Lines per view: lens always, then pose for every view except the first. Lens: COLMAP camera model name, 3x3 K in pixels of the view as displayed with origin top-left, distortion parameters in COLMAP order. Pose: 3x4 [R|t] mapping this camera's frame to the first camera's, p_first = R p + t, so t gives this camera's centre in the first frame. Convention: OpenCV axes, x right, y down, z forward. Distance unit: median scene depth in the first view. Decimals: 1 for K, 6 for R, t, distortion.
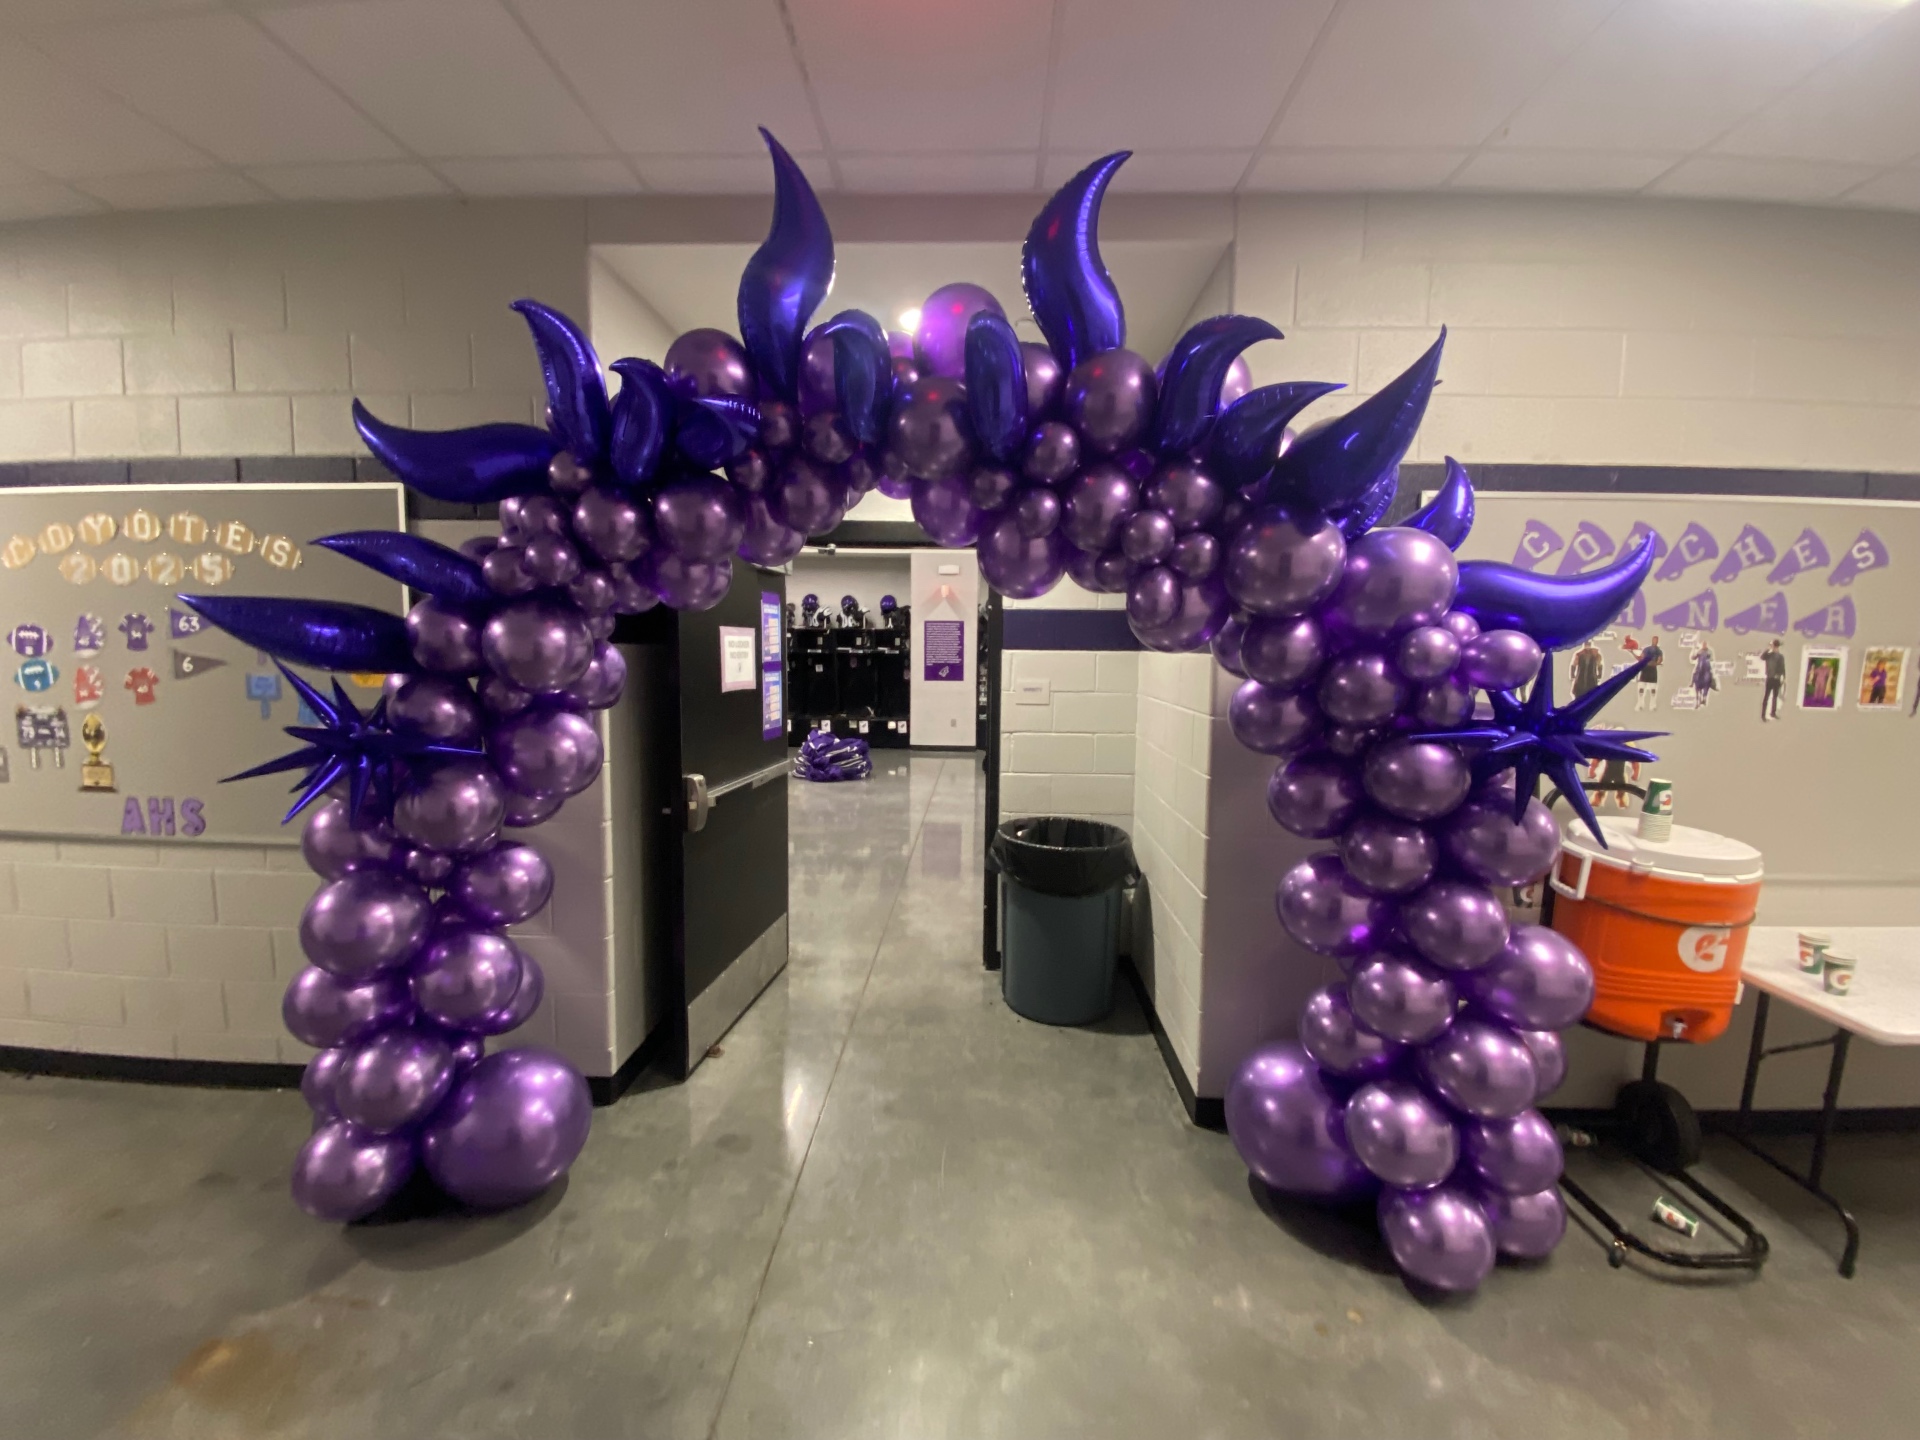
lens RADIAL K [[764.6, 0, 956.1], [0, 764.6, 719.1], [0, 0, 1]] dist [-0.001084, -0.014275]
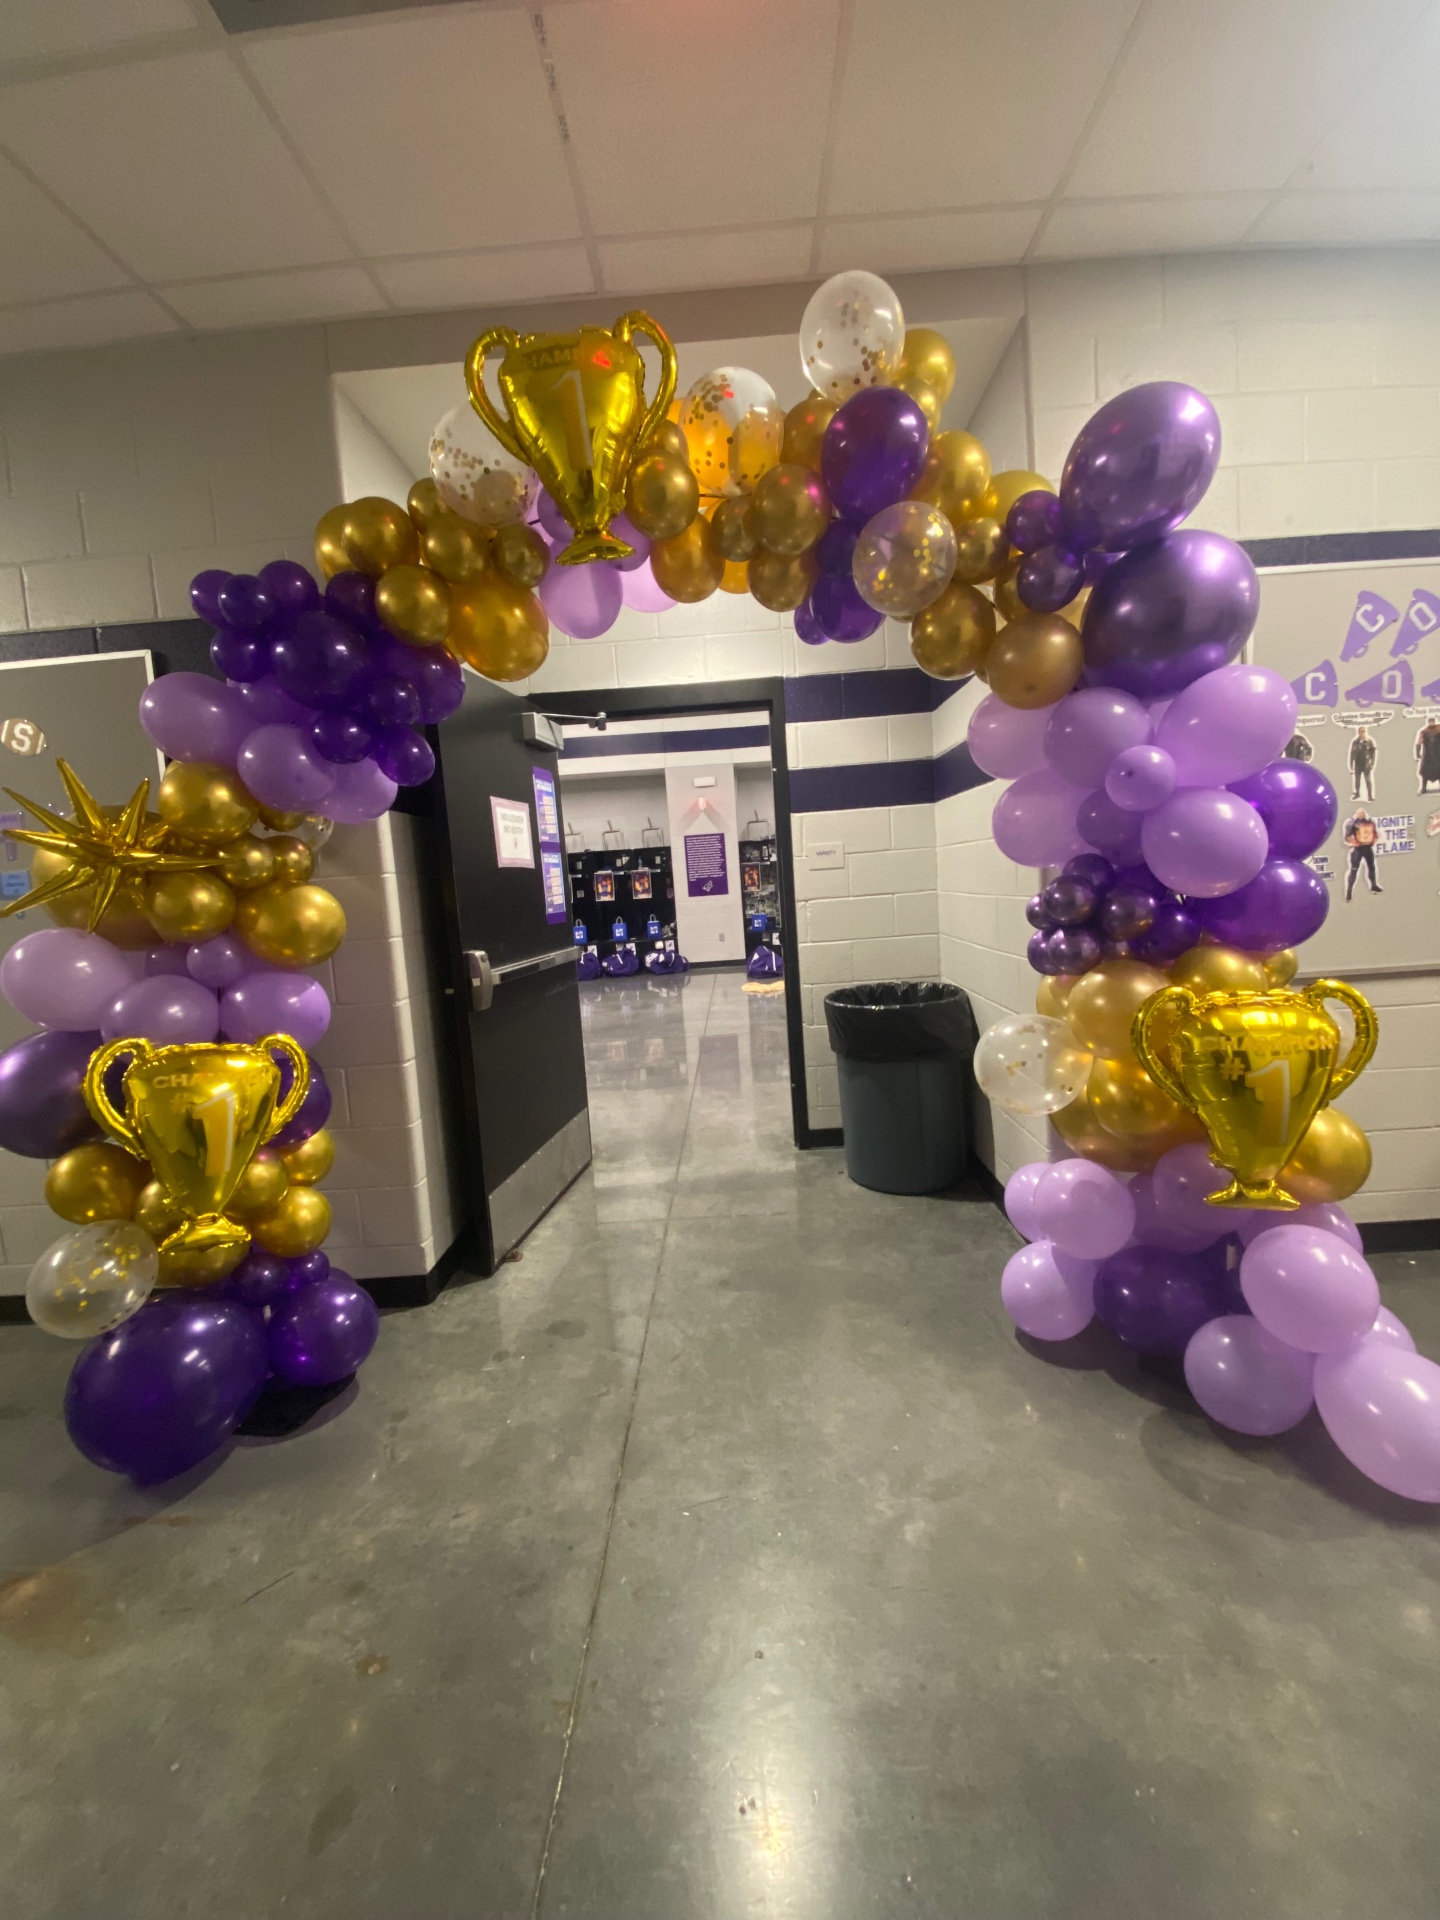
lens RADIAL K [[764.6, 0, 720.0], [0, 764.6, 960.0], [0, 0, 1]] dist [-0.001084, -0.014275]
pose [[0.996668, -0.081131, 0.008352, -0.074928], [0.081043, 0.996656, 0.010393, 0.110914], [-0.009168, -0.009681, 0.999911, 0.068736]]
